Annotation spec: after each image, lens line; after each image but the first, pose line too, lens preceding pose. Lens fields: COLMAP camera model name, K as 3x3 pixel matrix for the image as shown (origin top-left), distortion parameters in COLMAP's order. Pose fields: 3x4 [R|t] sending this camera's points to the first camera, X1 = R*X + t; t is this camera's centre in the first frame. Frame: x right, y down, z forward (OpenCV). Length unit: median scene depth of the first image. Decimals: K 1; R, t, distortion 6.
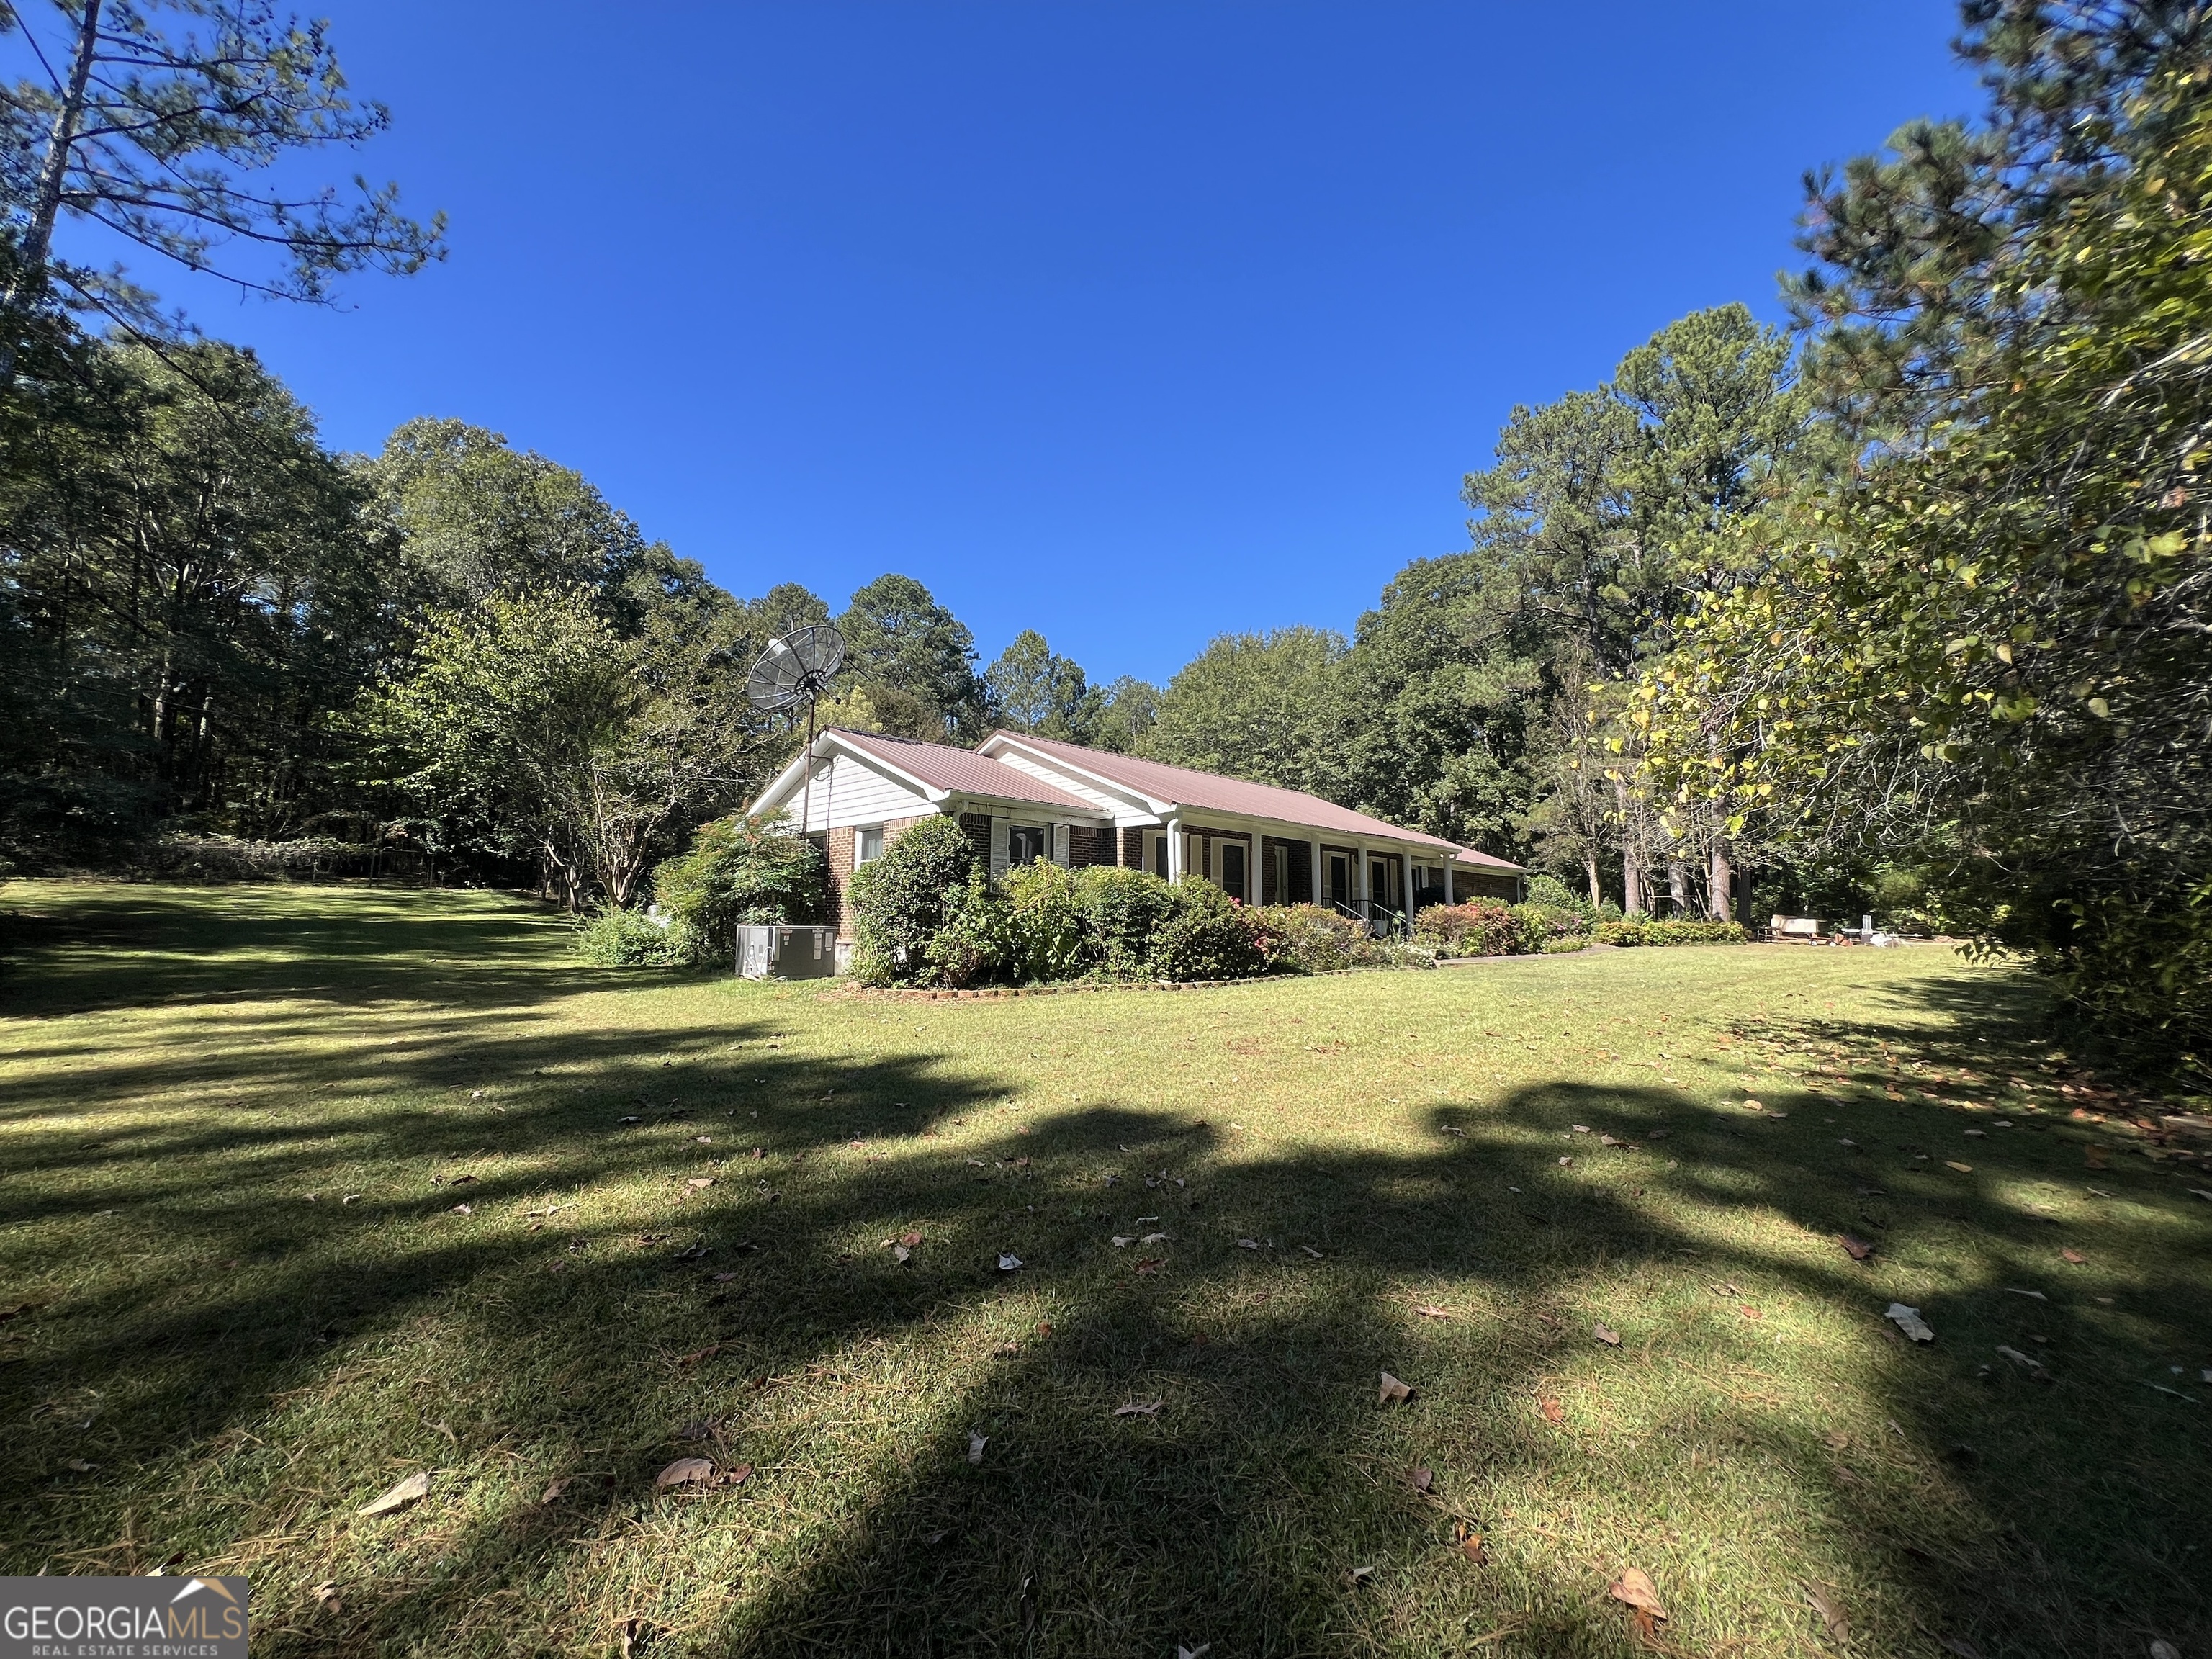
lens RADIAL K [[881.0, 0, 1110.5], [0, 881.0, 825.5], [0, 0, 1]] dist [-0.003622, 0.000815]
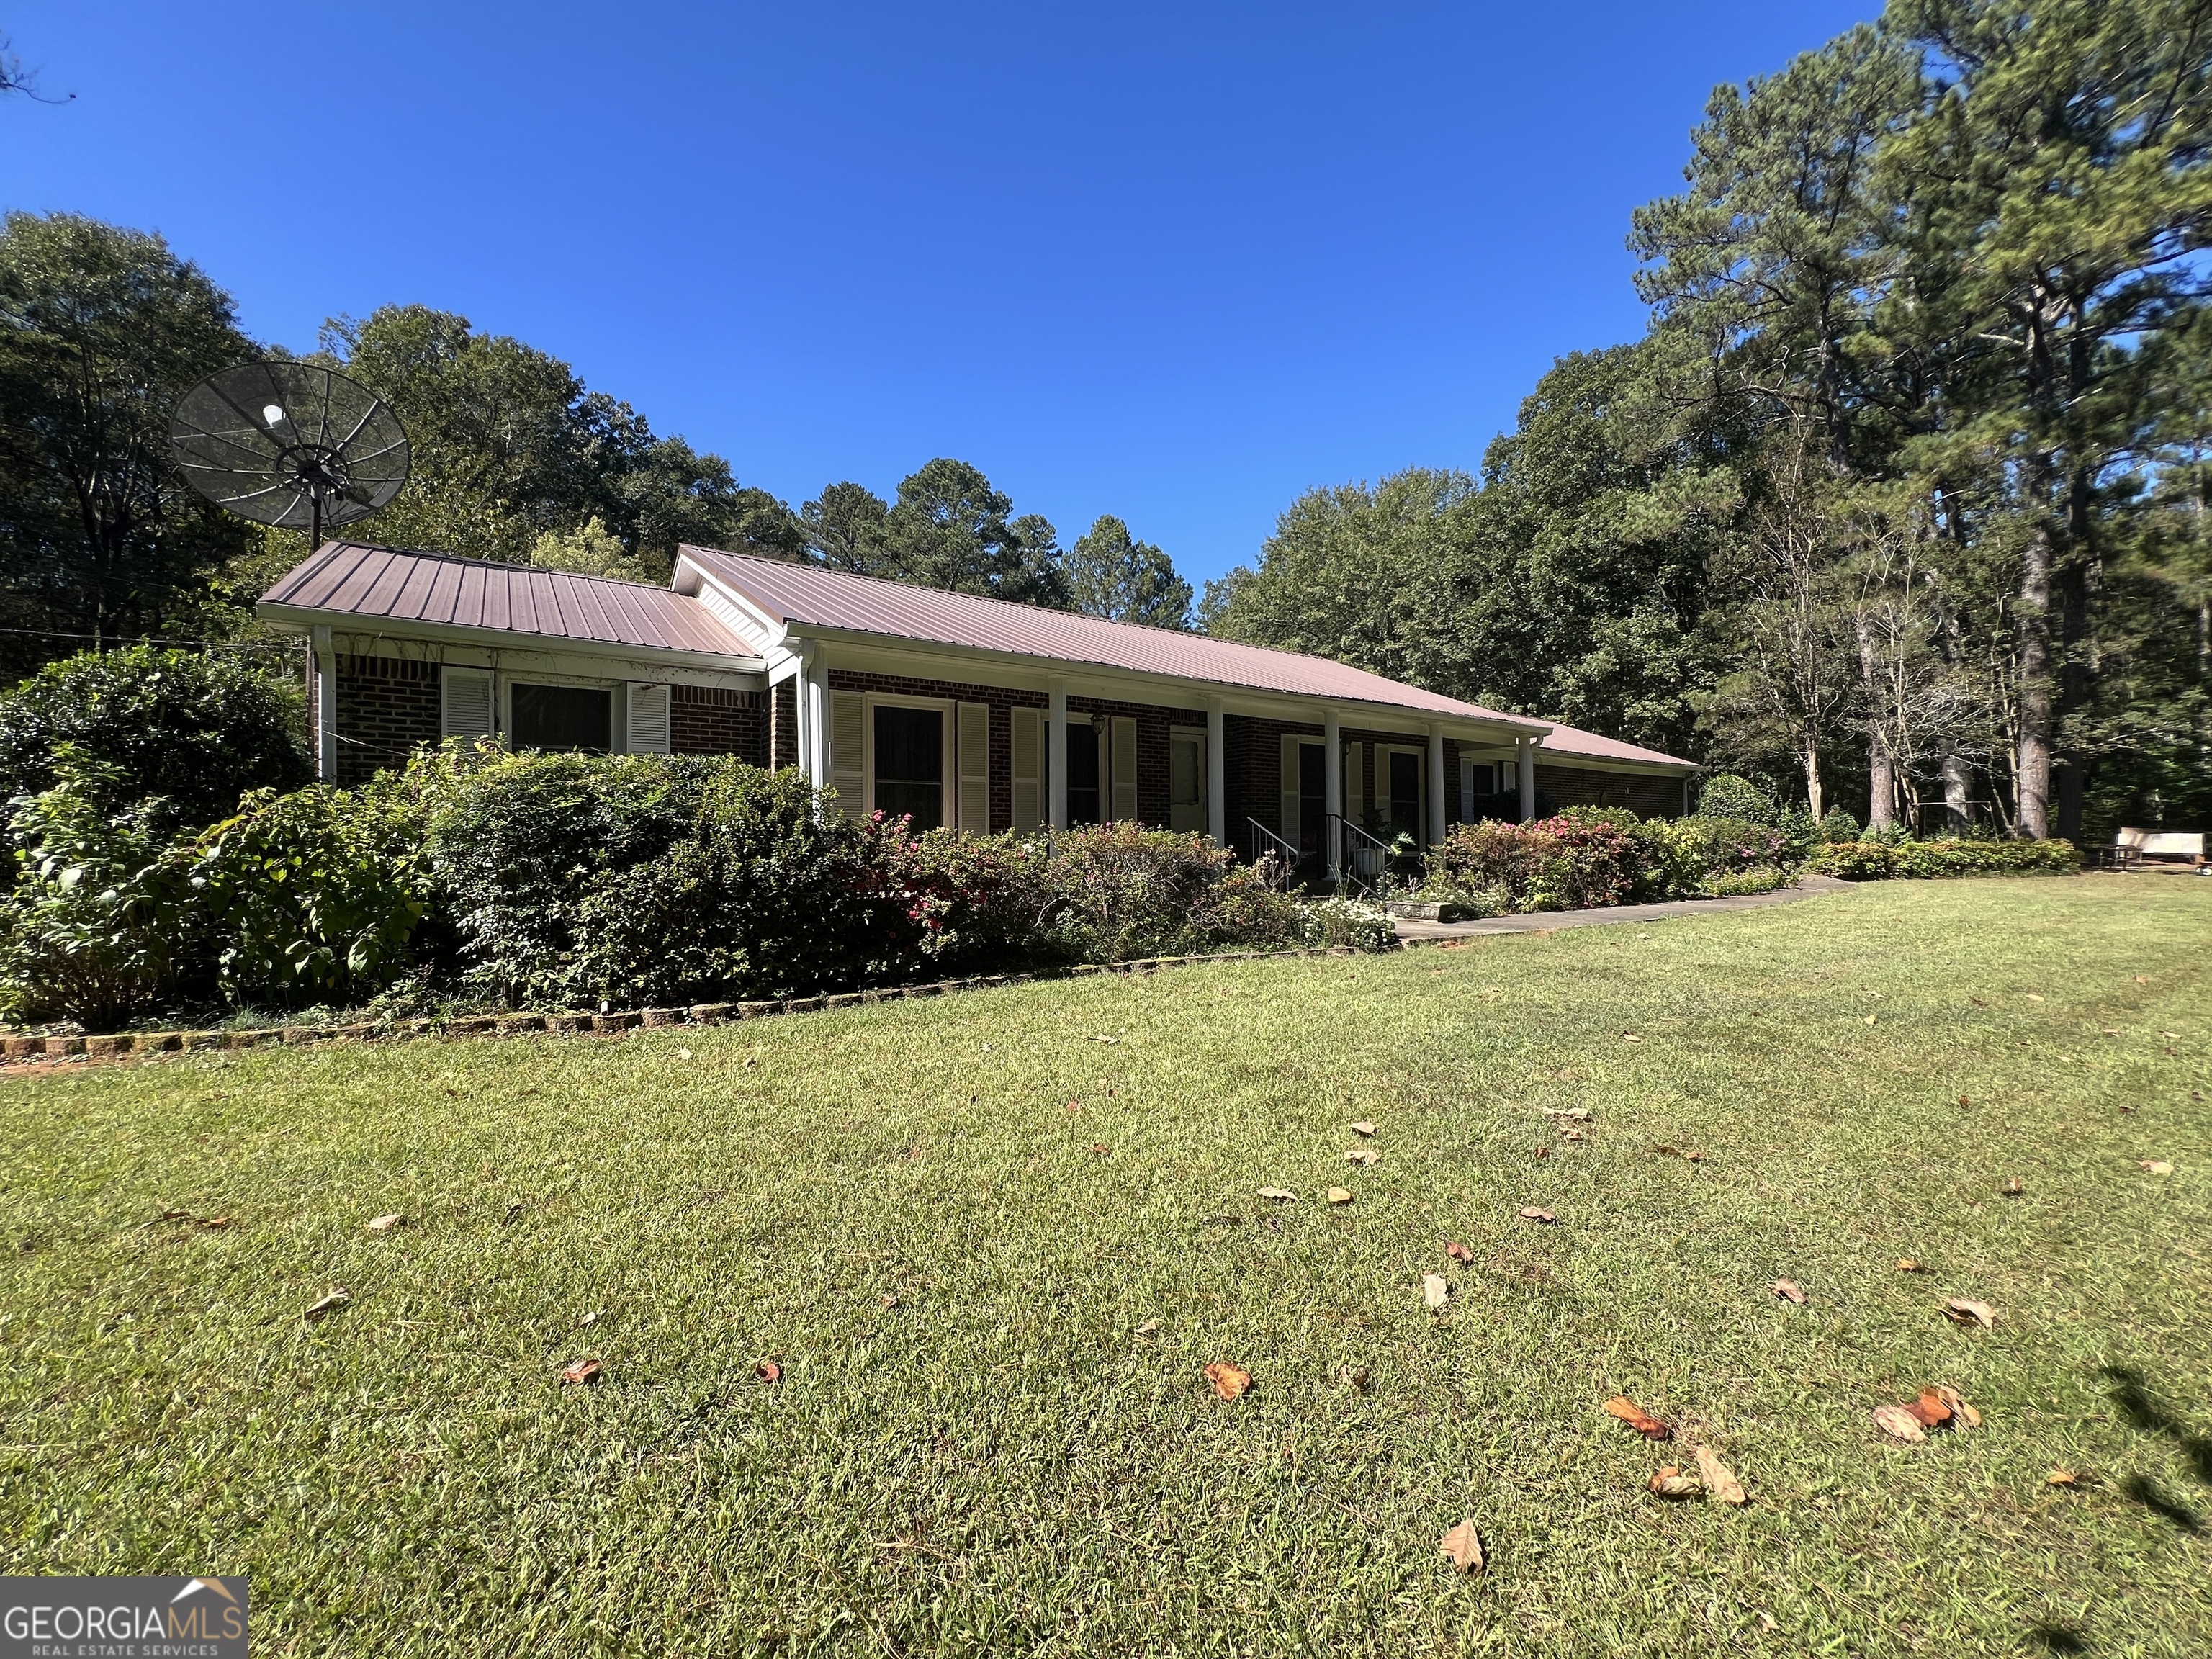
lens RADIAL K [[881.0, 0, 1110.6], [0, 881.0, 826.4], [0, 0, 1]] dist [-0.003622, 0.000815]
pose [[0.981748, -0.014555, -0.189628, 0.274533], [0.031440, 0.995770, 0.086340, 0.041545], [0.187569, -0.090726, 0.978052, 0.443658]]
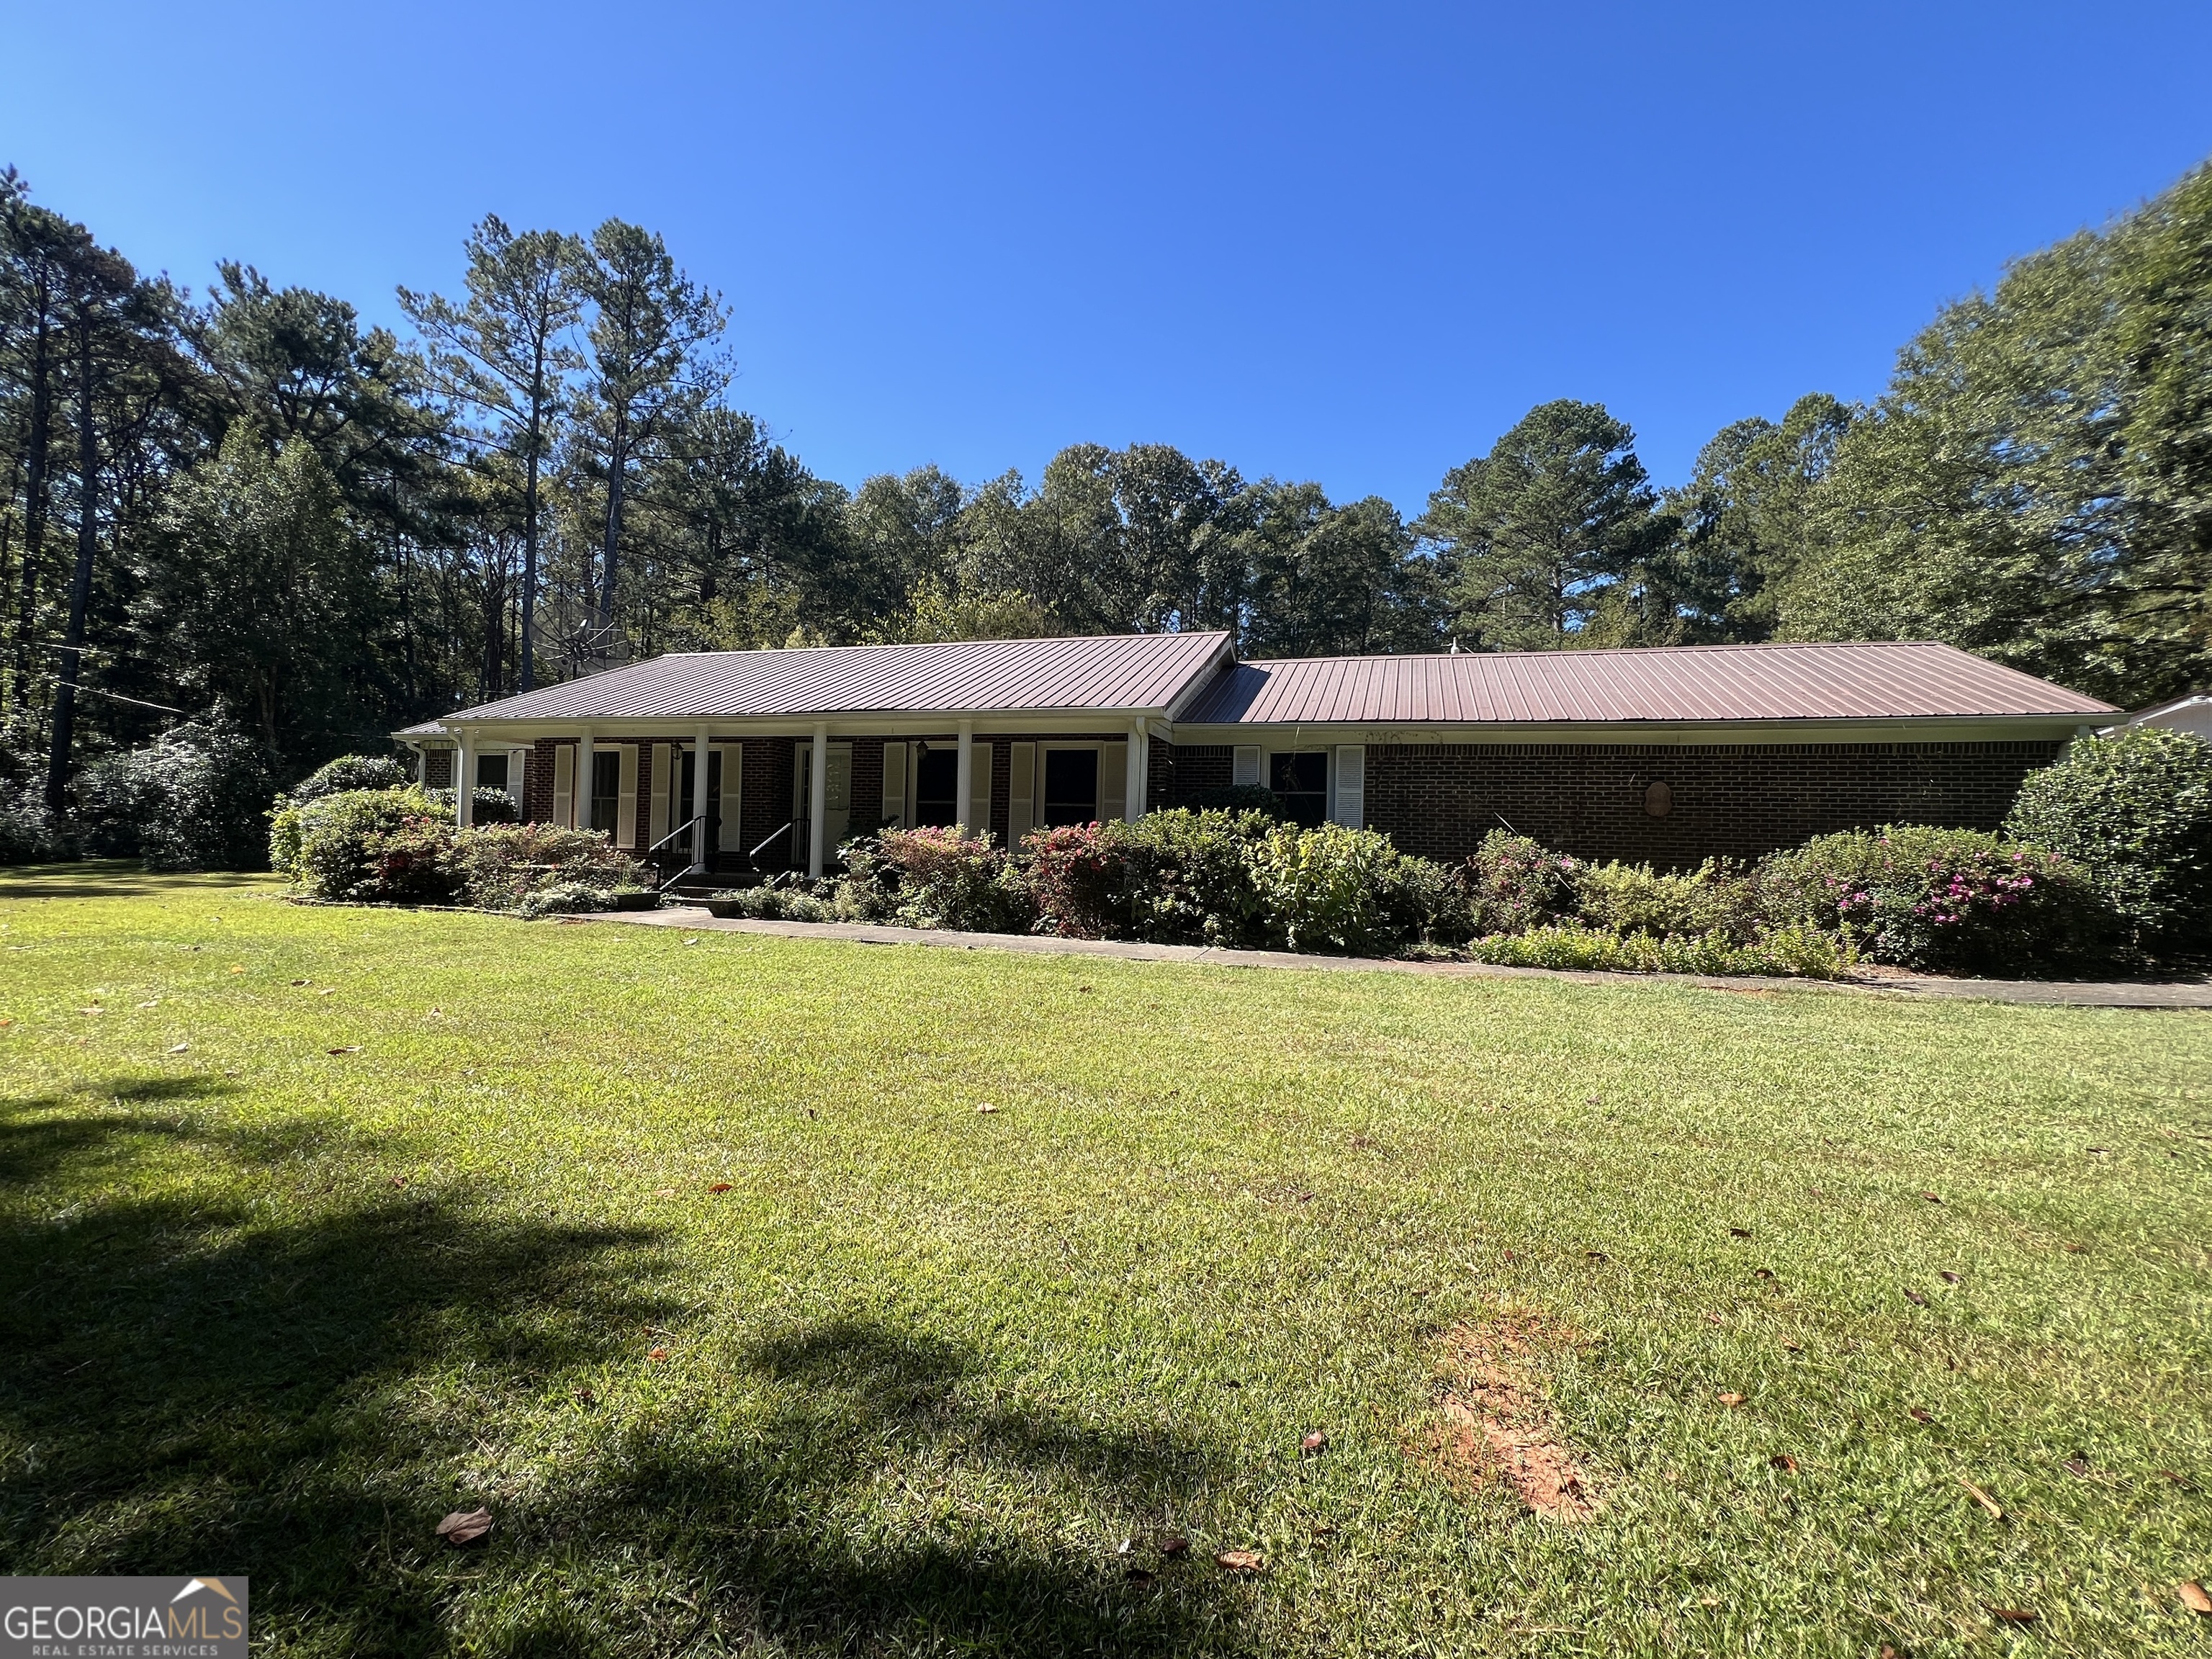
lens RADIAL K [[940.8, 0, 1108.2], [0, 940.8, 819.8], [0, 0, 1]] dist [-0.000257, 0.000850]
pose [[0.442300, -0.015519, -0.896733, 1.028488], [0.074951, 0.996992, 0.019714, 0.093370], [0.893730, -0.075930, 0.442133, 0.939109]]
